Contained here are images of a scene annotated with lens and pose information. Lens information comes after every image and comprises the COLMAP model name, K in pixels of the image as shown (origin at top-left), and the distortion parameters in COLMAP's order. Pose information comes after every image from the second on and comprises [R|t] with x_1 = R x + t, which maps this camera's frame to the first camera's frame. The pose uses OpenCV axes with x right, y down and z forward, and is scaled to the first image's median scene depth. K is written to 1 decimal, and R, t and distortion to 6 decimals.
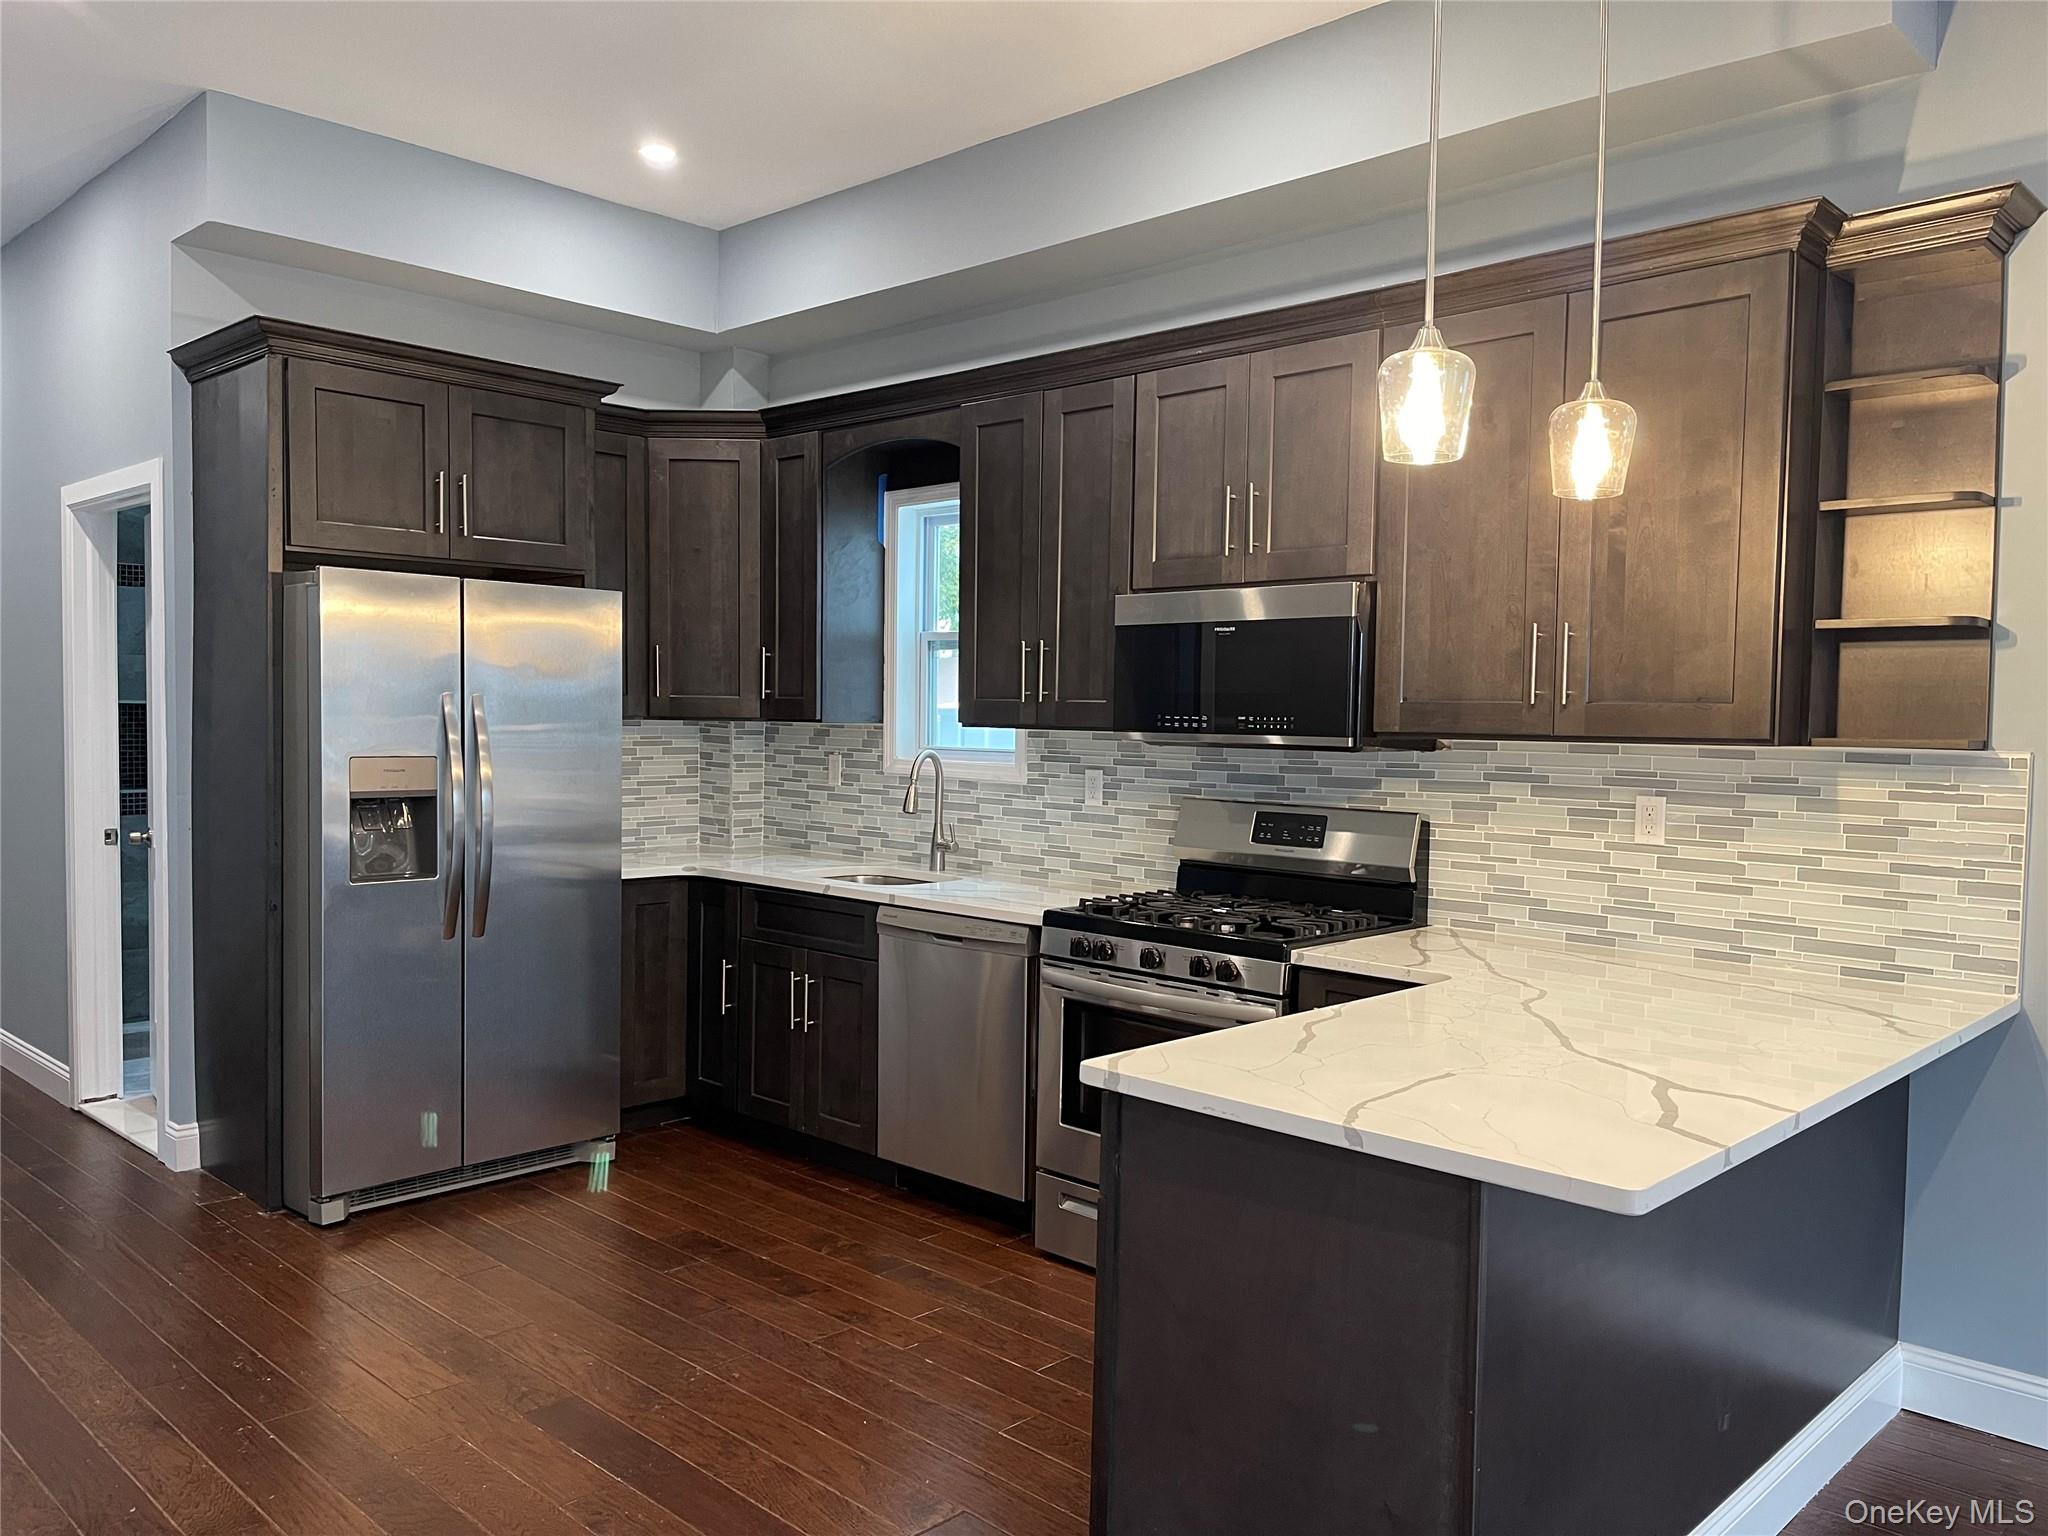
lens RADIAL K [[1552.4, 0, 1021.2], [0, 1552.4, 774.7], [0, 0, 1]] dist [0.051966, -0.046080]
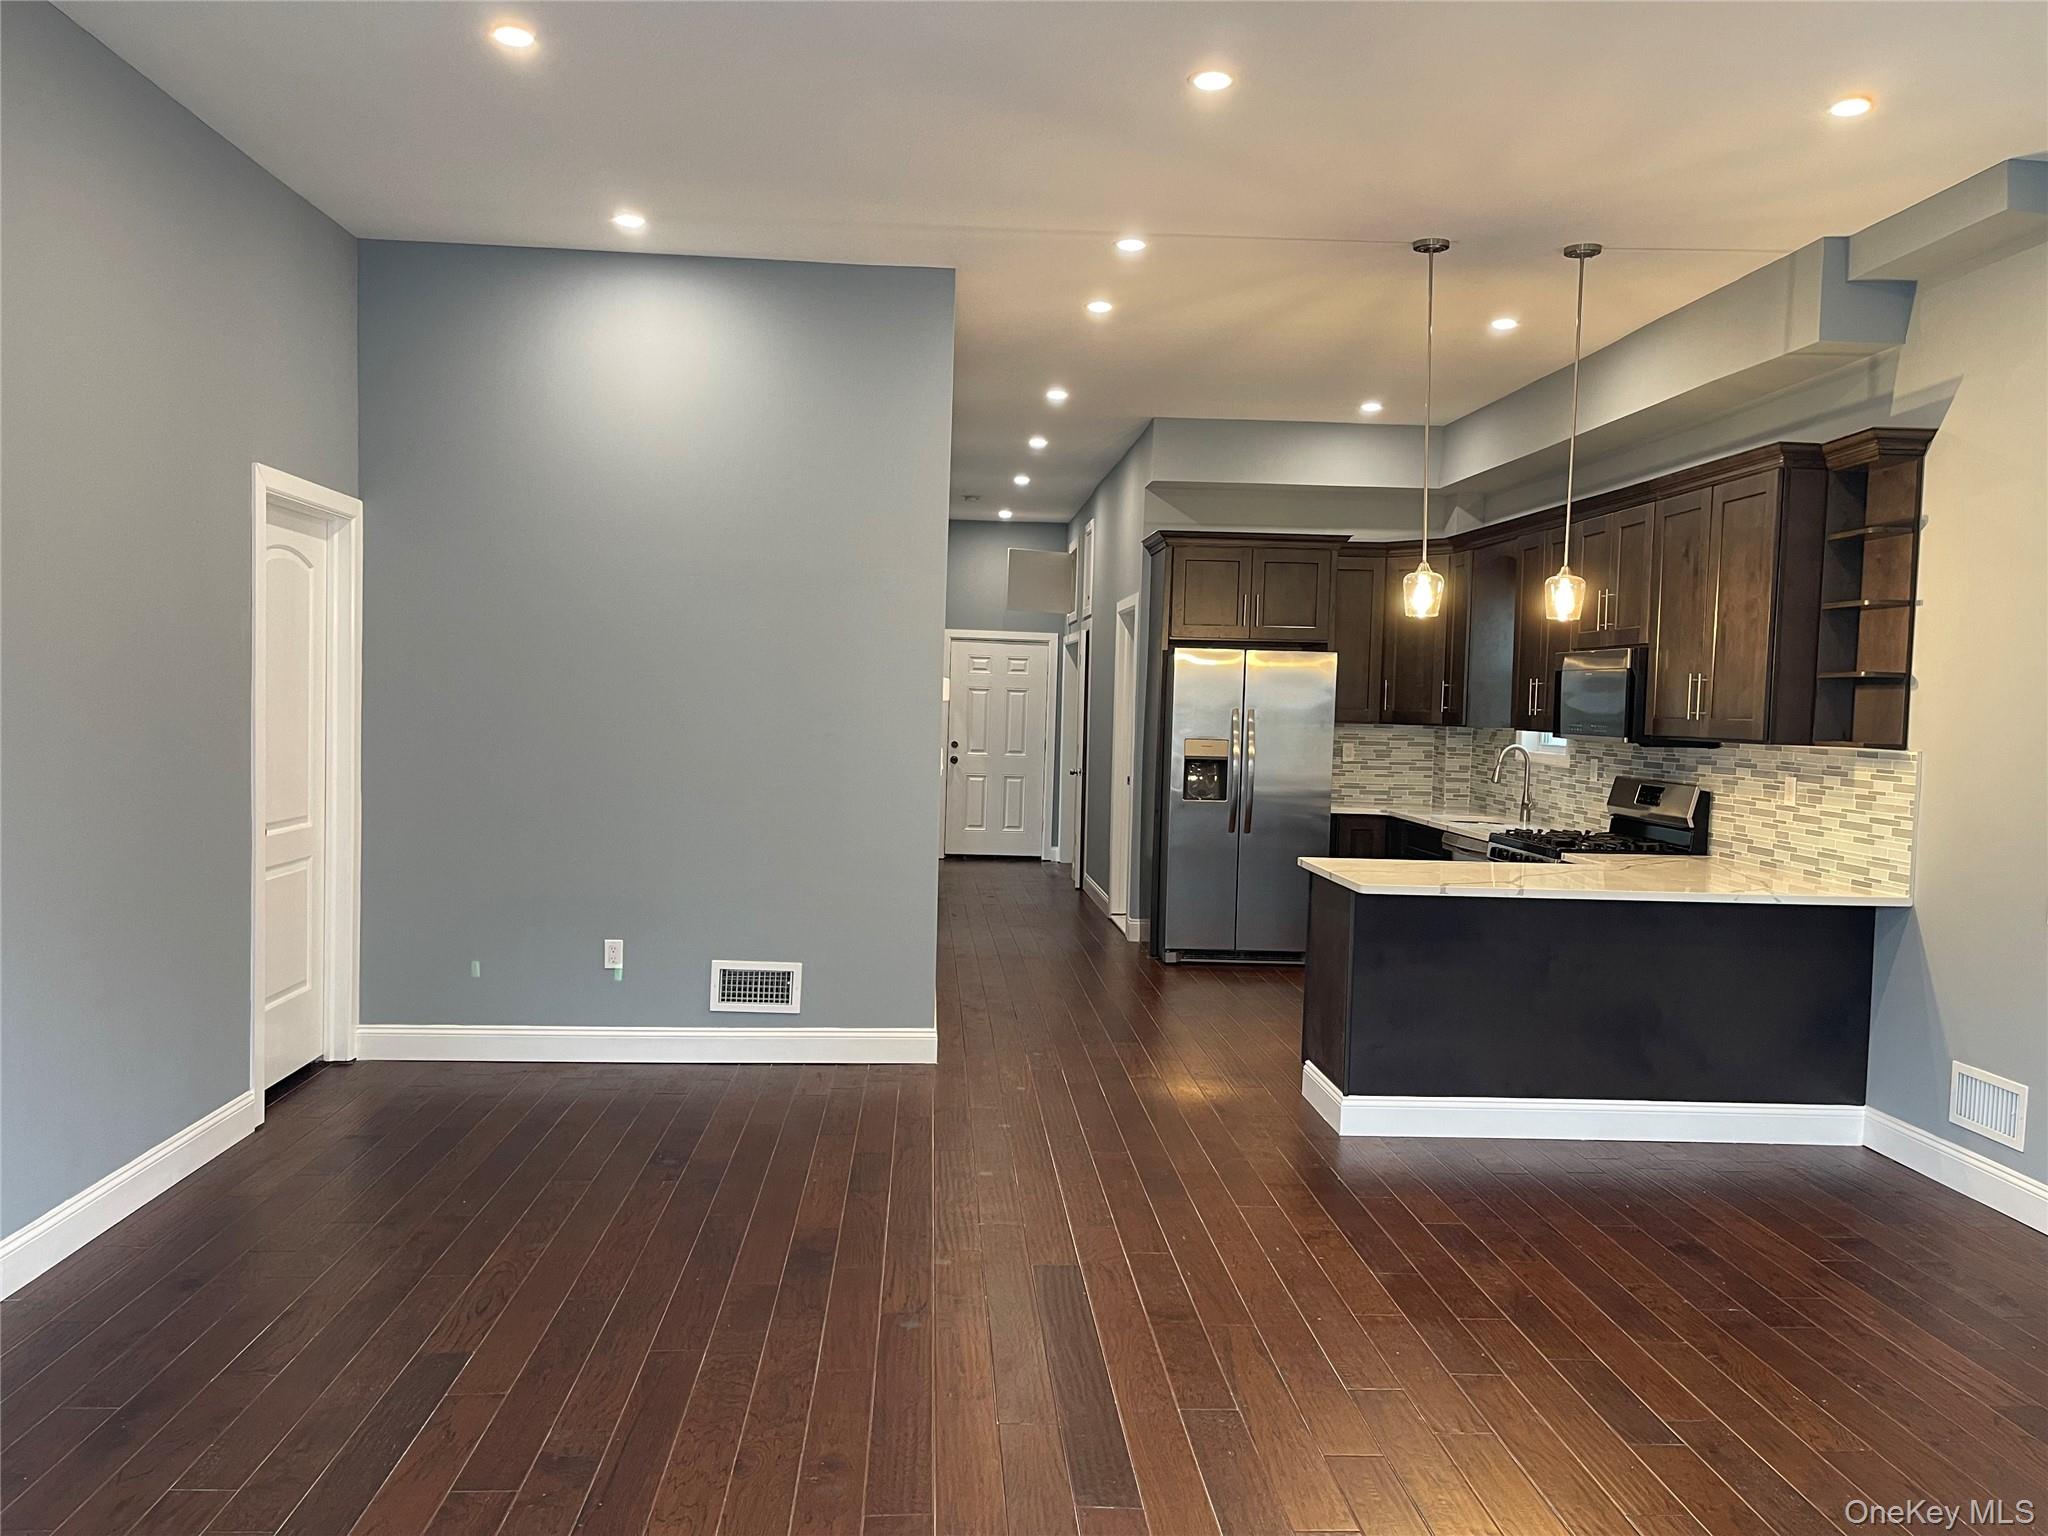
lens RADIAL K [[1552.4, 0, 1006.3], [0, 1552.4, 770.6], [0, 0, 1]] dist [0.051966, -0.046080]
pose [[0.733609, 0.034401, -0.678700, 0.788422], [-0.040236, 0.999165, 0.007152, 0.024606], [0.678380, 0.022061, 0.734380, -0.664226]]
